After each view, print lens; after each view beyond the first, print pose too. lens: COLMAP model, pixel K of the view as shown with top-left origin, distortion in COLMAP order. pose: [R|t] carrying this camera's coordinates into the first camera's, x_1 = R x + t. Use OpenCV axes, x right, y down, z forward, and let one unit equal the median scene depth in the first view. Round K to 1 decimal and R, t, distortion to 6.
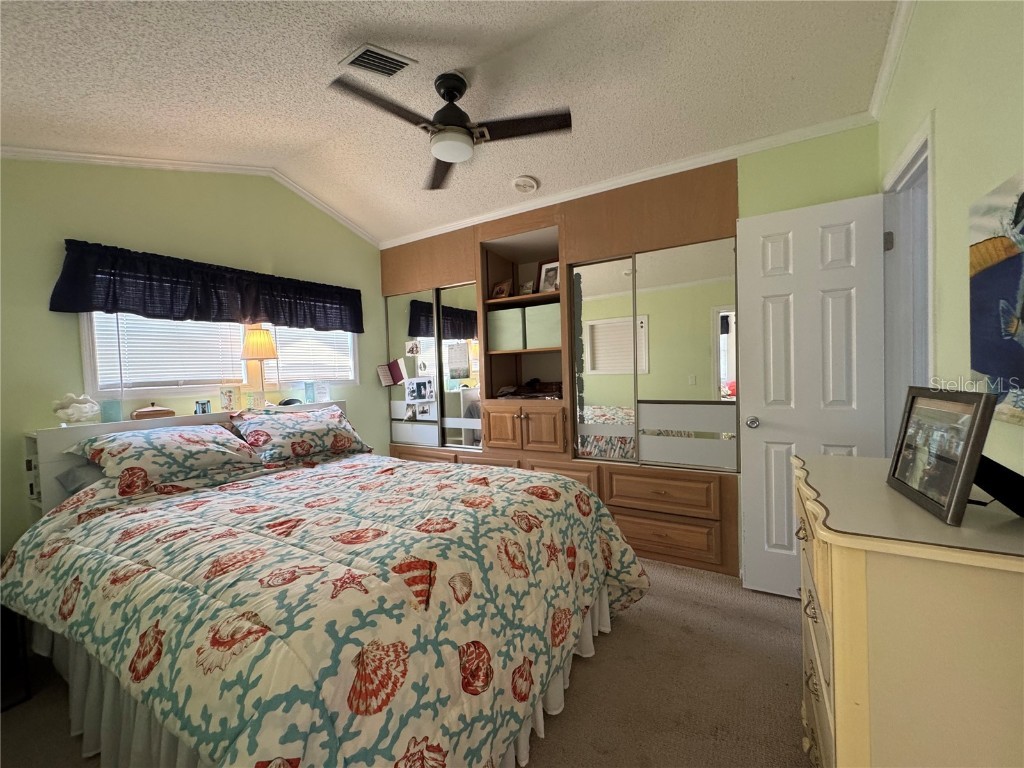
lens RADIAL K [[411.2, 0, 511.4], [0, 411.2, 384.1], [0, 0, 1]] dist [-0.001682, -0.000301]
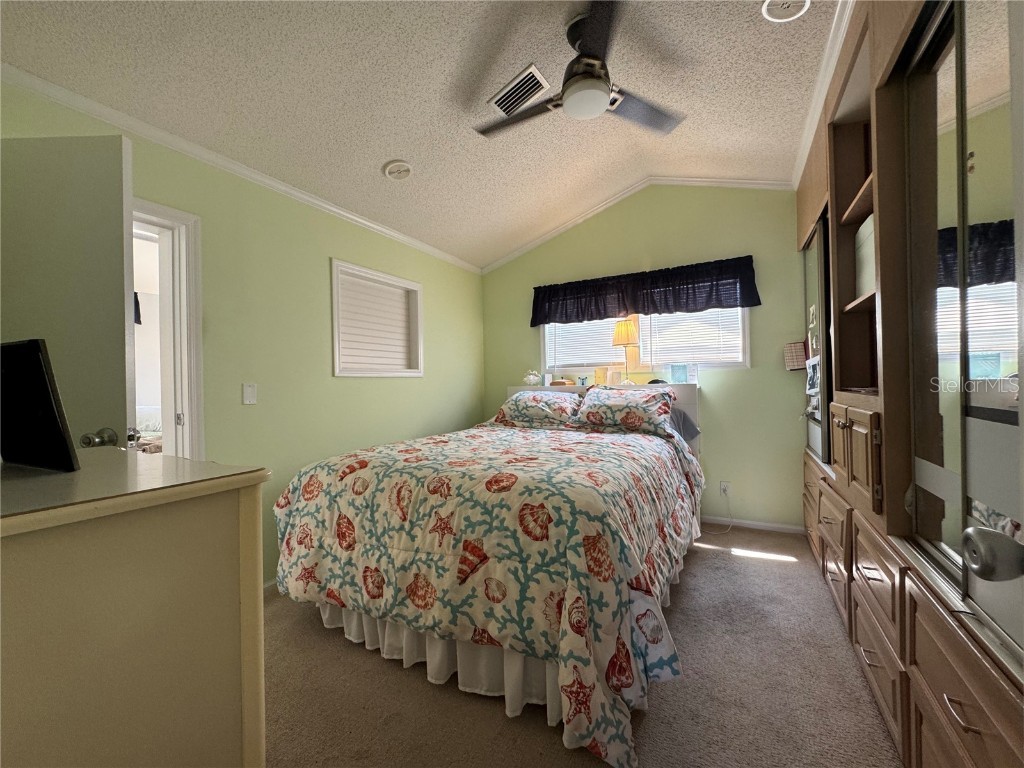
lens RADIAL K [[411.2, 0, 511.6], [0, 411.2, 382.8], [0, 0, 1]] dist [-0.001682, -0.000301]
pose [[0.033549, 0.033370, -0.998880, 0.664107], [-0.015521, 0.999339, 0.032864, 0.017483], [0.999317, 0.014401, 0.034045, 0.693462]]
